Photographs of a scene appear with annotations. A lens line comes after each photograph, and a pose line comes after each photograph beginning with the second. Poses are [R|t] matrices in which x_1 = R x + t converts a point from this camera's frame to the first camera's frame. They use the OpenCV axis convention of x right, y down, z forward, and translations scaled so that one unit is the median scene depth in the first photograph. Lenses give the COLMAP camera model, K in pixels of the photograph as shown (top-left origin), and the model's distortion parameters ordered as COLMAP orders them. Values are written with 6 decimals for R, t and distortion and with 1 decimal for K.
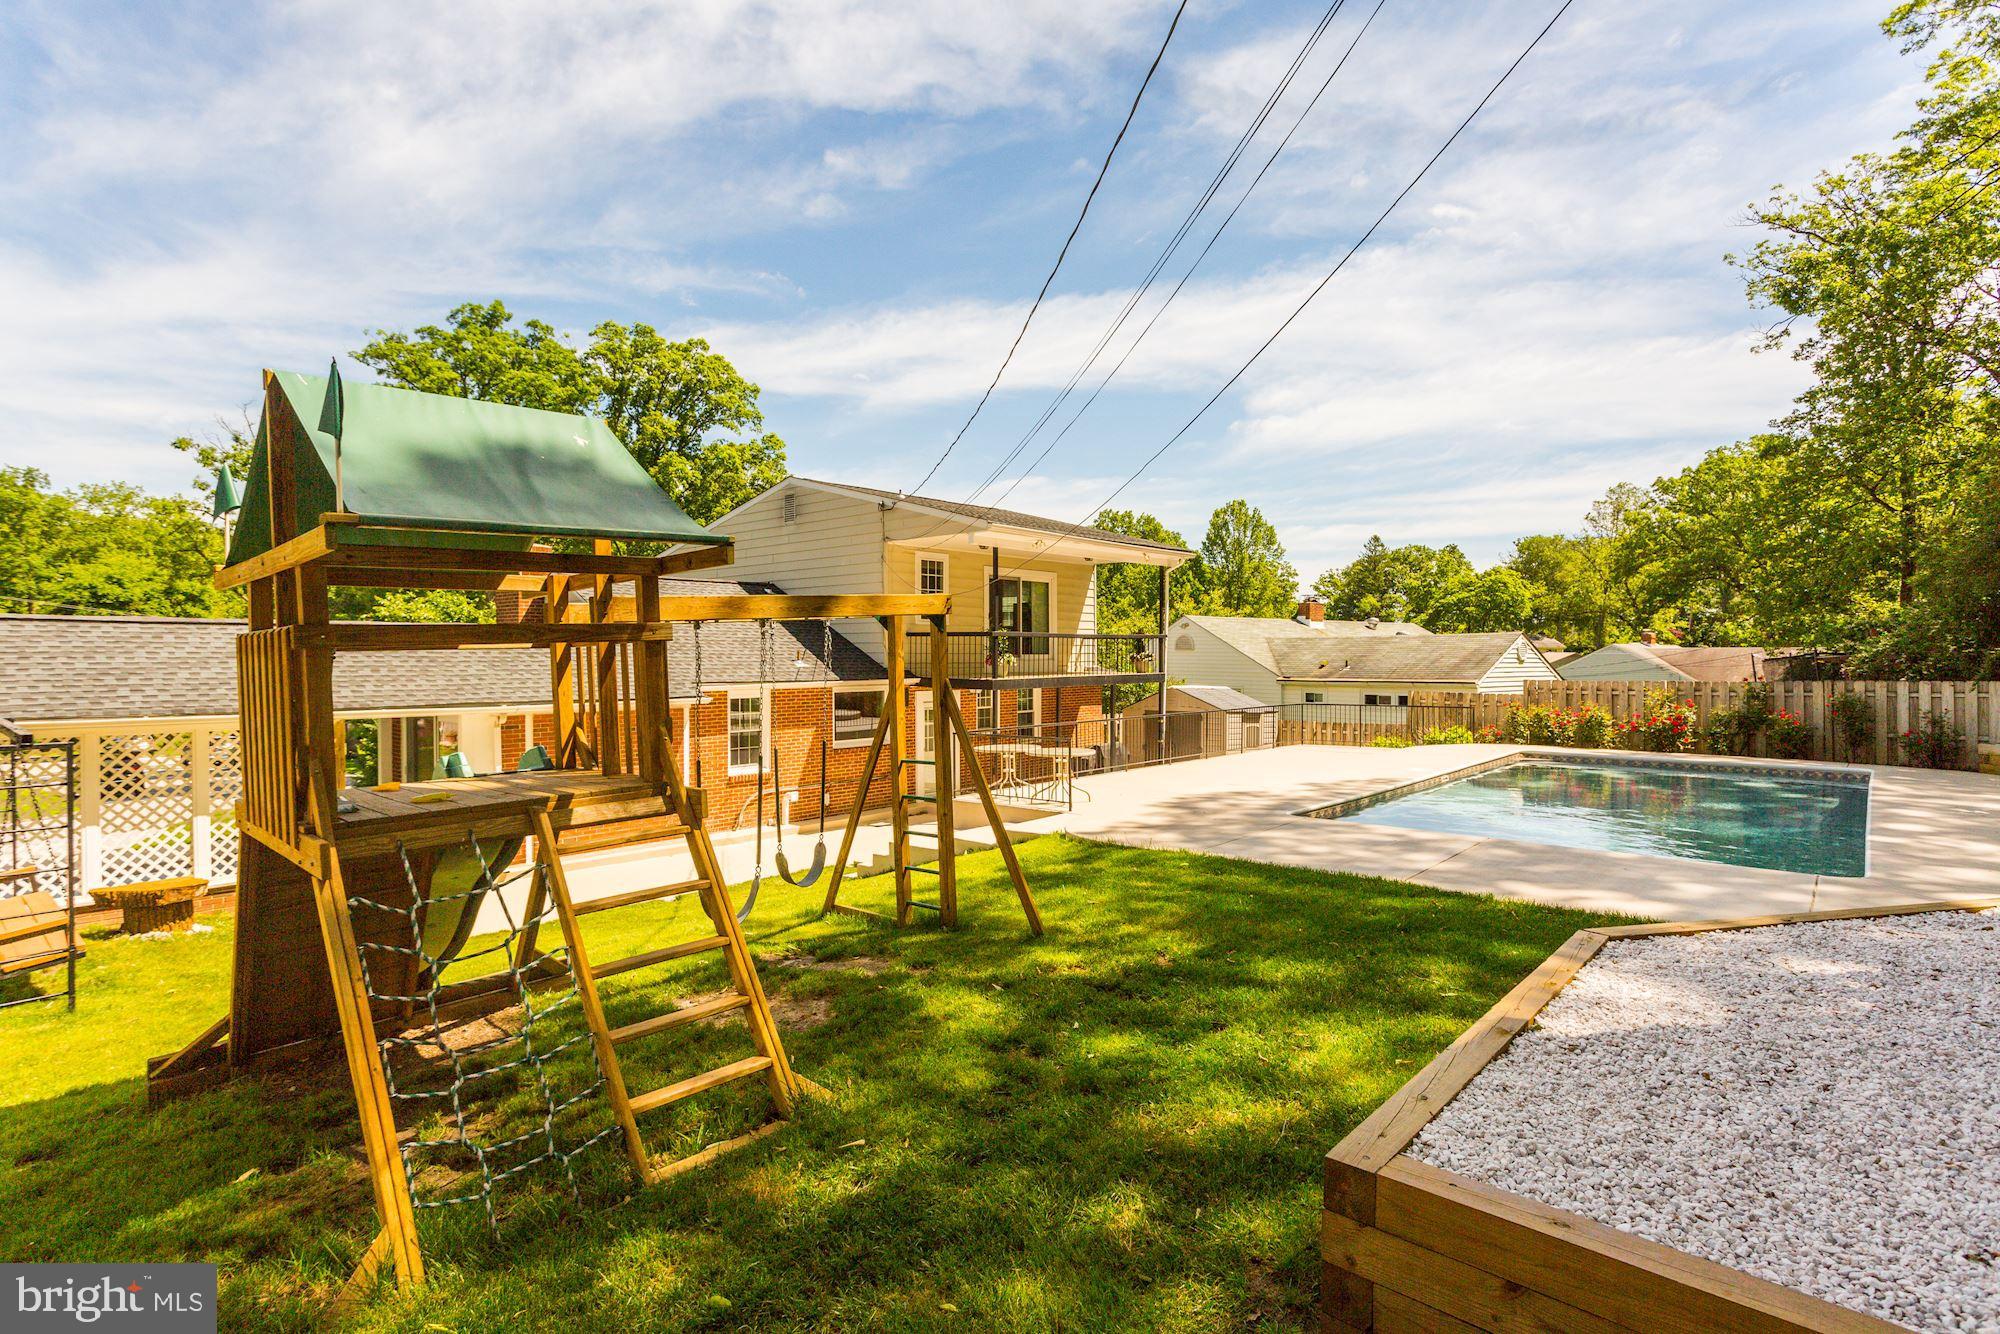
lens RADIAL K [[1000.9, 0, 1011.4], [0, 1000.9, 668.6], [0, 0, 1]] dist [-0.010741, 0.007215]
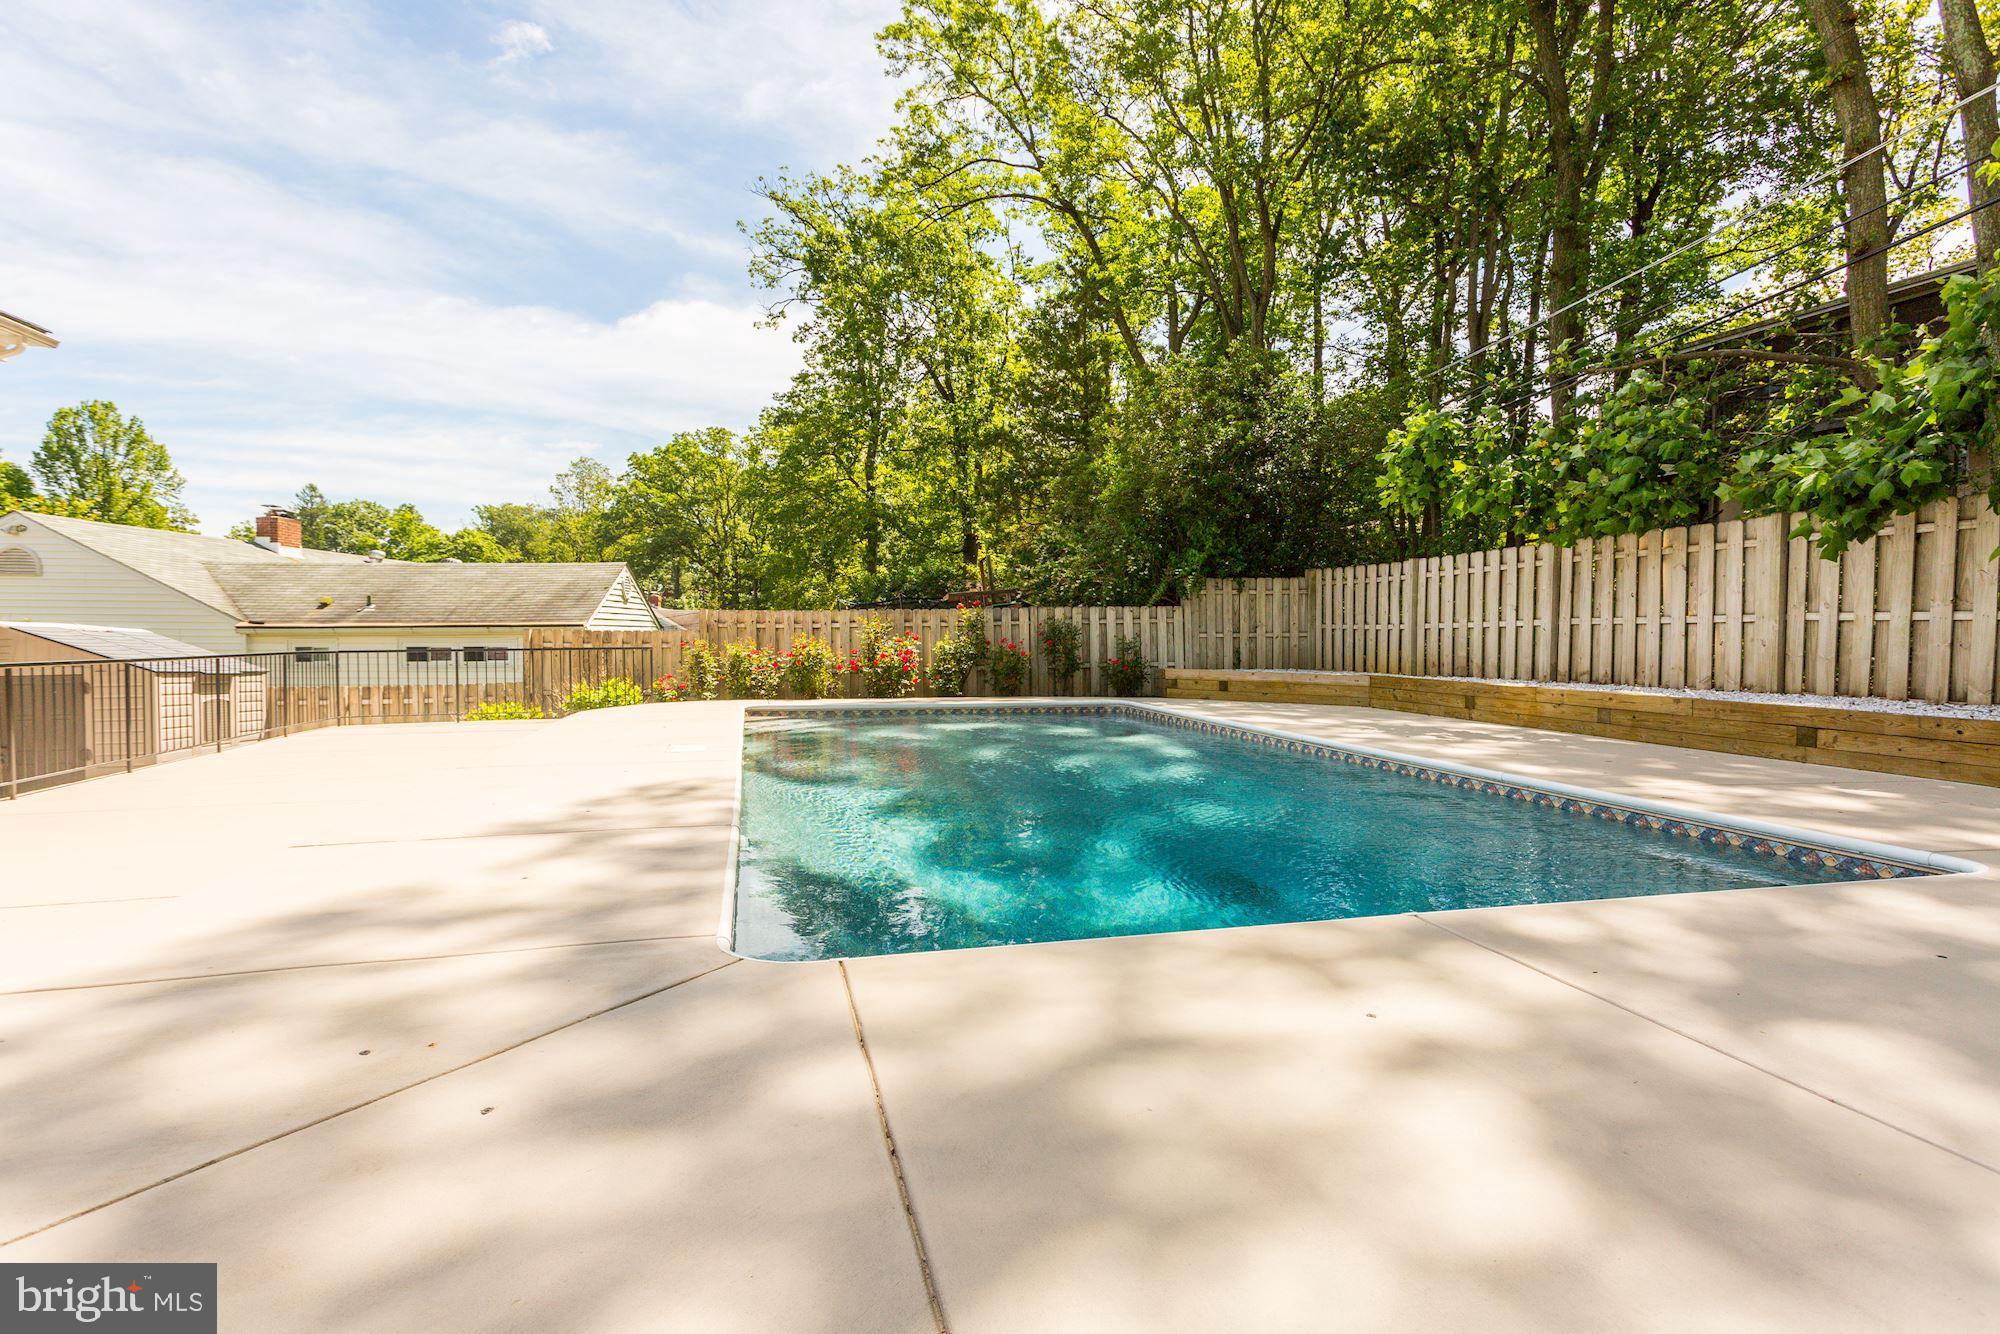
lens RADIAL K [[1000.9, 0, 1006.9], [0, 1000.9, 659.4], [0, 0, 1]] dist [-0.010741, 0.007215]
pose [[0.570490, -0.020098, 0.821059, 0.050507], [0.007665, 0.999787, 0.019147, 0.030183], [-0.821269, -0.004629, 0.570522, 0.368910]]
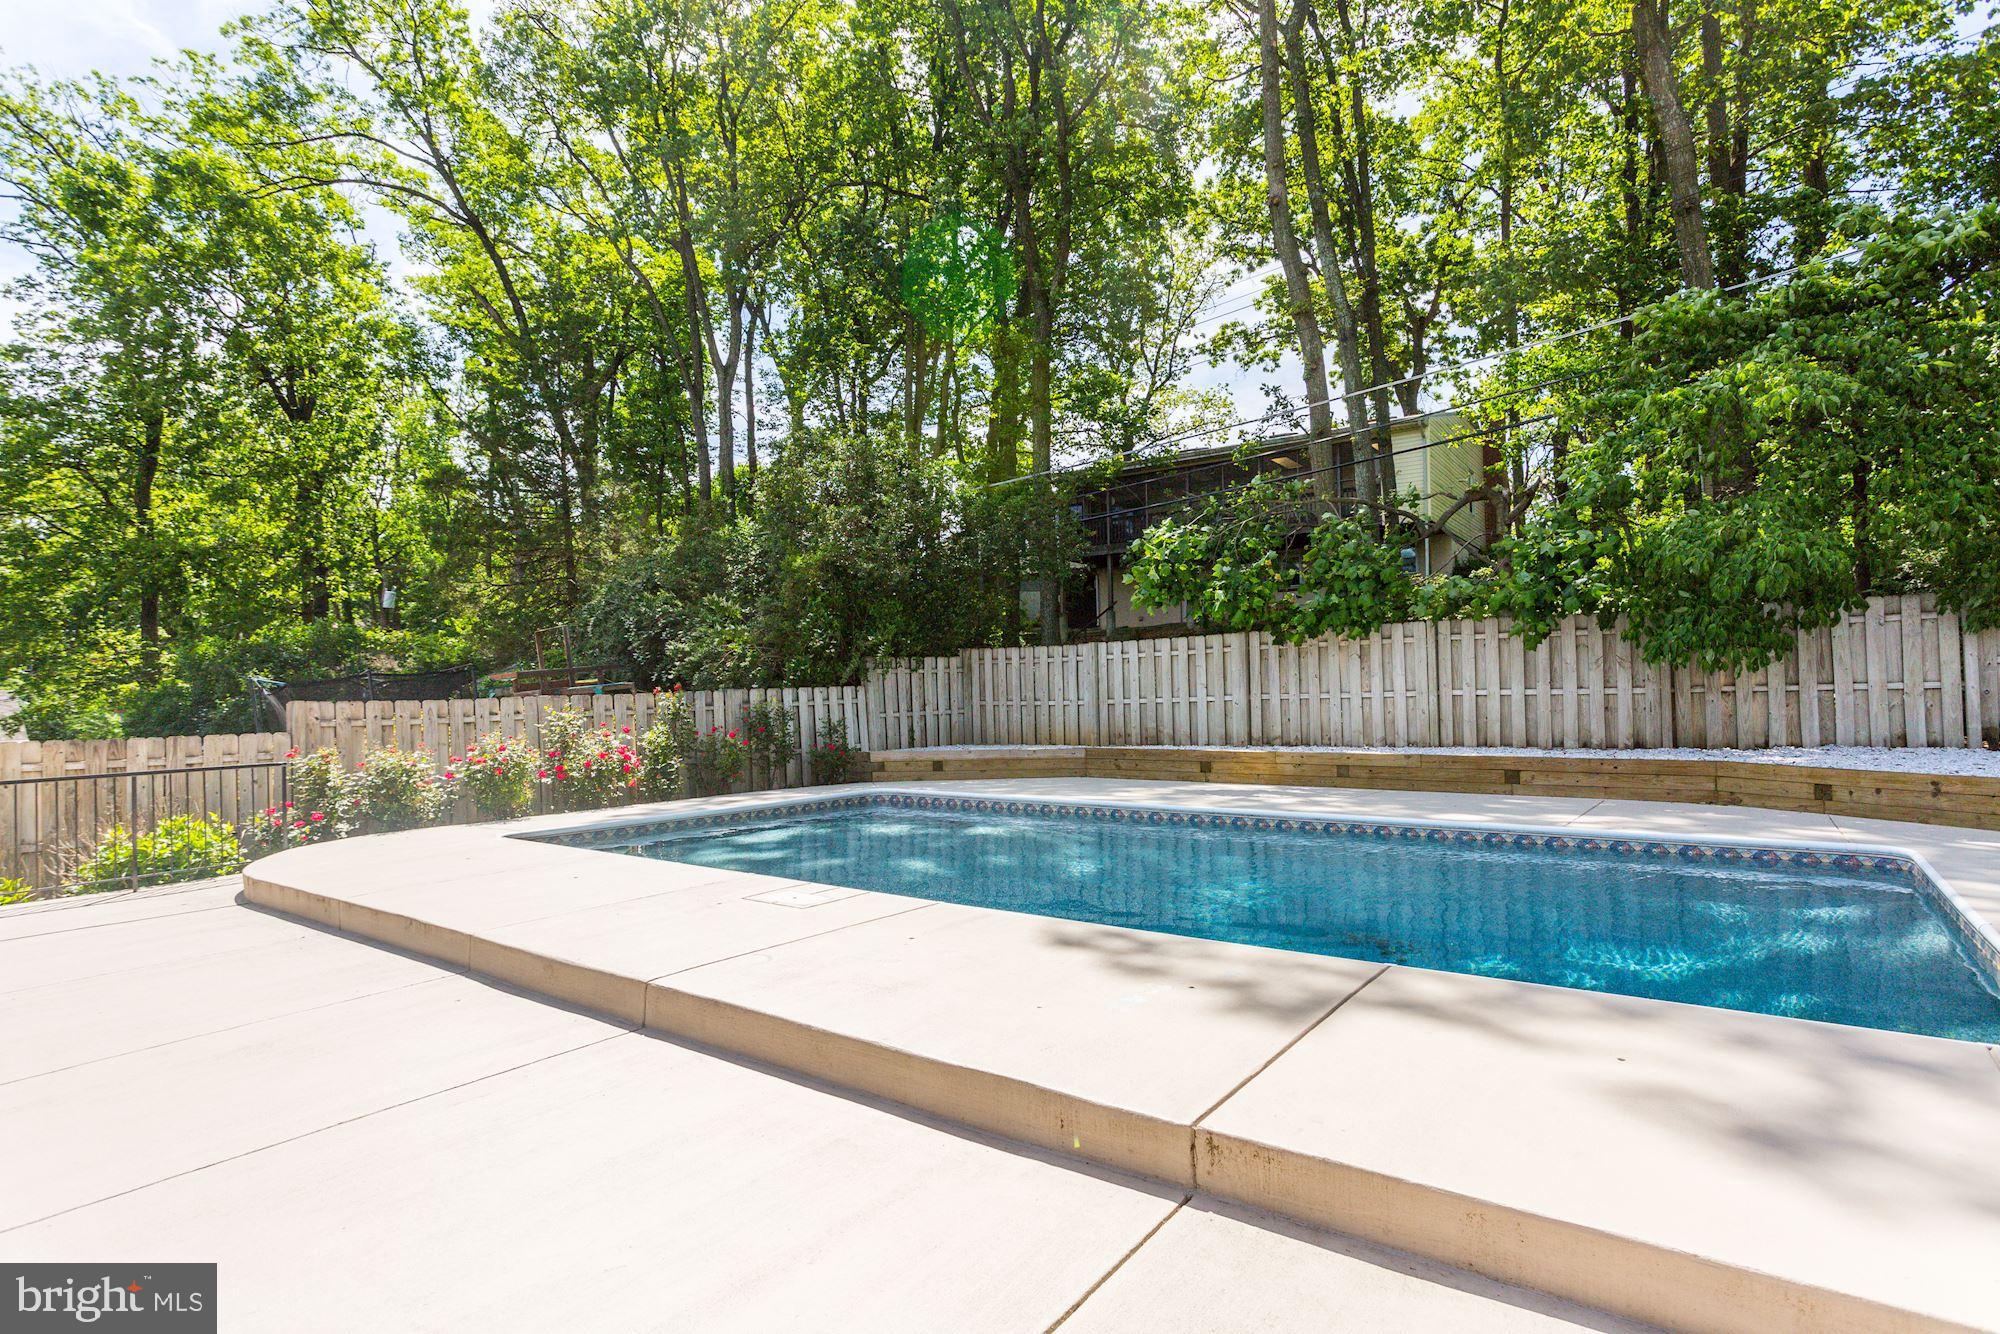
lens RADIAL K [[1000.9, 0, 1009.7], [0, 1000.9, 671.2], [0, 0, 1]] dist [-0.010741, 0.007215]
pose [[-0.070105, 0.023357, 0.997266, 0.010774], [0.033650, 0.999212, -0.021037, 0.015747], [-0.996972, 0.032083, -0.070836, 0.605877]]
